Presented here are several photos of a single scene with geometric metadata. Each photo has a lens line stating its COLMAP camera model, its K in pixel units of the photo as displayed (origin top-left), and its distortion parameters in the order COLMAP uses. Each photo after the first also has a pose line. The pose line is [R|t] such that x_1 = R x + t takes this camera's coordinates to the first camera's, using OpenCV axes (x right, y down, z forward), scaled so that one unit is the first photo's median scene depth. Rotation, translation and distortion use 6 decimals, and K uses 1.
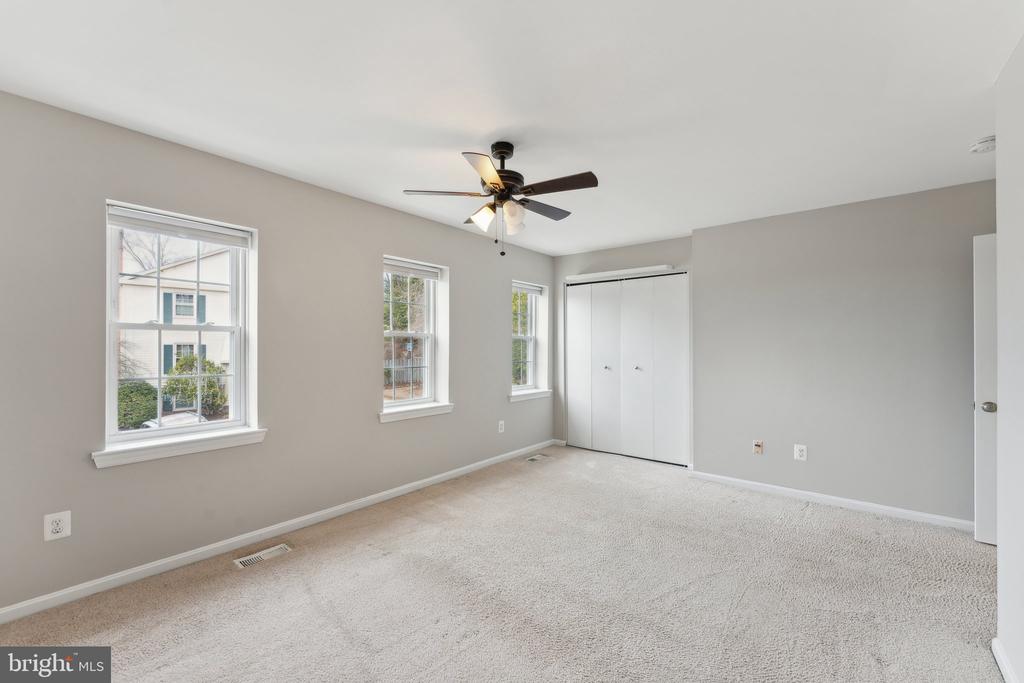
lens RADIAL K [[420.0, 0, 518.9], [0, 420.0, 345.5], [0, 0, 1]] dist [-0.002746, 0.000078]
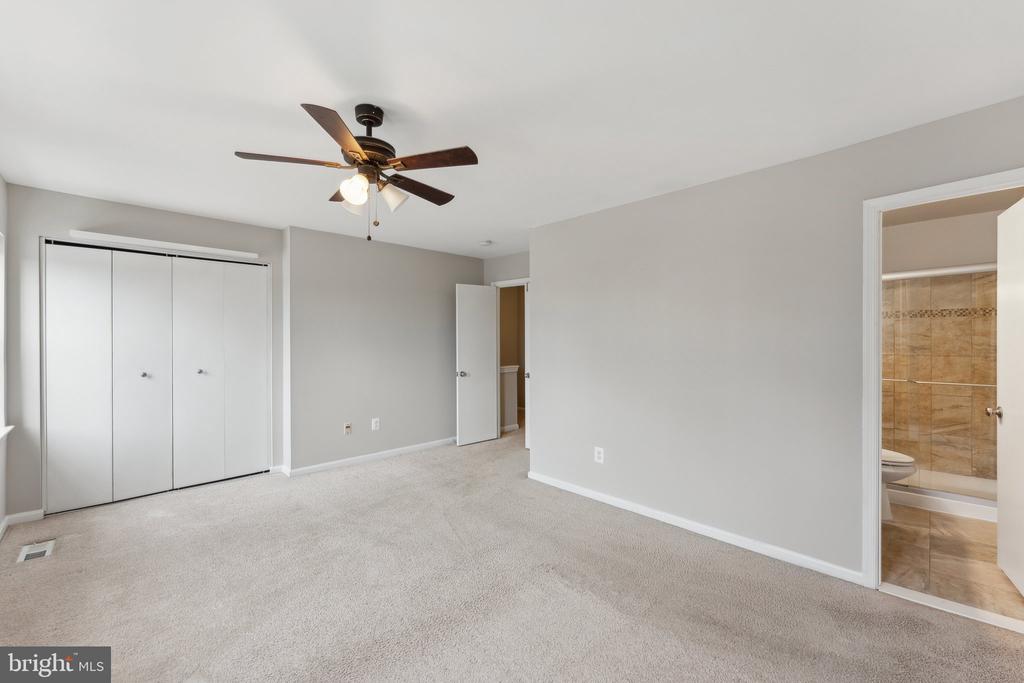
lens RADIAL K [[420.0, 0, 501.2], [0, 420.0, 342.5], [0, 0, 1]] dist [-0.002746, 0.000078]
pose [[0.119533, -0.006076, 0.992812, -0.388570], [0.004024, 0.999976, 0.005635, -0.003833], [-0.992822, 0.003322, 0.119554, 0.300896]]
